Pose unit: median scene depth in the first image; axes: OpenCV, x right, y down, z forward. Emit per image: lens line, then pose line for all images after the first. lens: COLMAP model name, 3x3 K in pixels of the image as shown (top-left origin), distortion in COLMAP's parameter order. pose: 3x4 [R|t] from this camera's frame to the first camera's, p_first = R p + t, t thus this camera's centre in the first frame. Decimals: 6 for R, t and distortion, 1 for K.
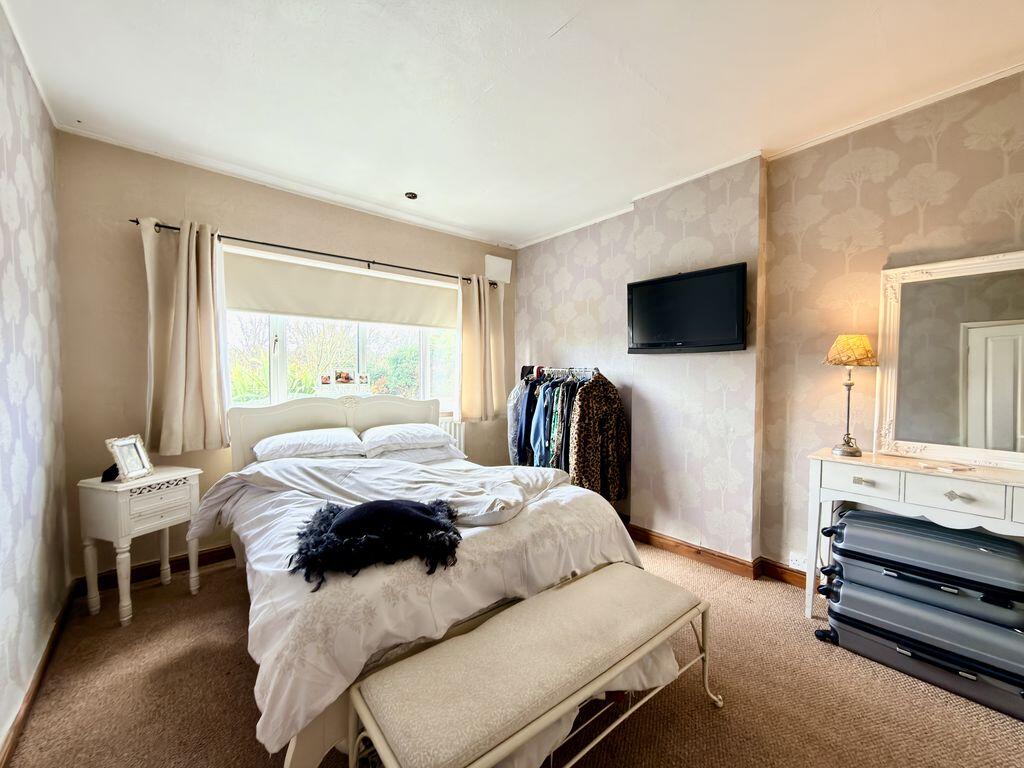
lens RADIAL K [[410.1, 0, 511.9], [0, 410.1, 386.6], [0, 0, 1]] dist [-0.000082, -0.000126]
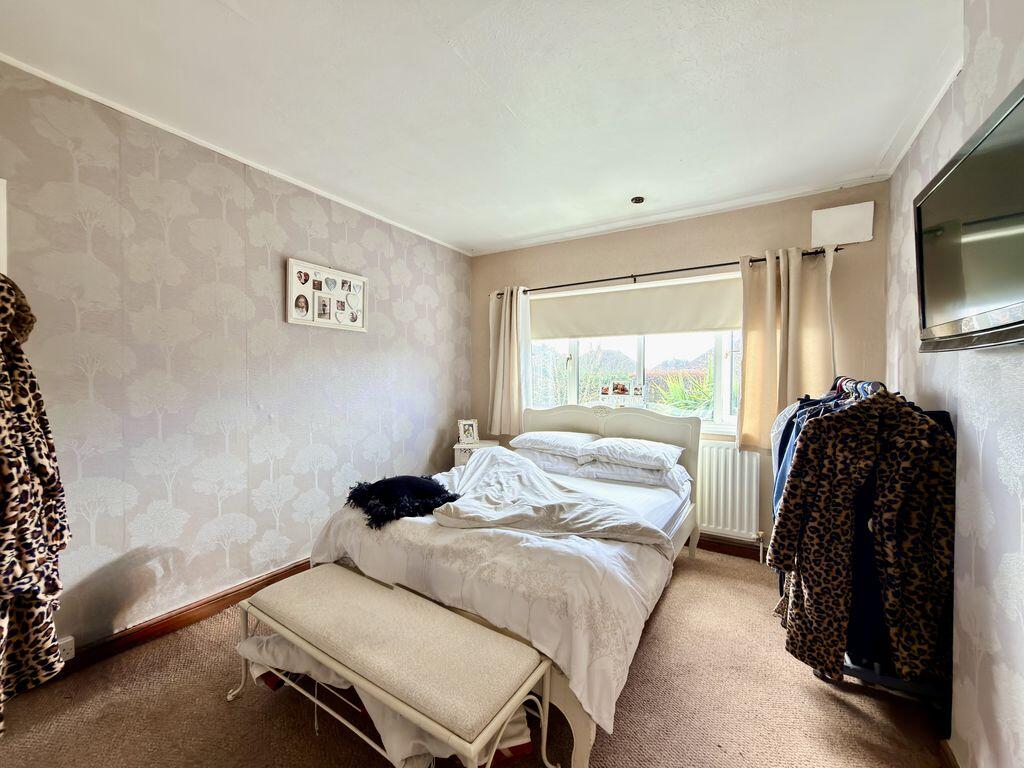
lens RADIAL K [[410.1, 0, 511.9], [0, 410.1, 386.6], [0, 0, 1]] dist [-0.000082, -0.000126]
pose [[0.310003, 0.019057, -0.950544, 0.580618], [-0.033044, 0.999411, 0.009260, -0.032039], [0.950161, 0.028540, 0.310451, 0.442499]]
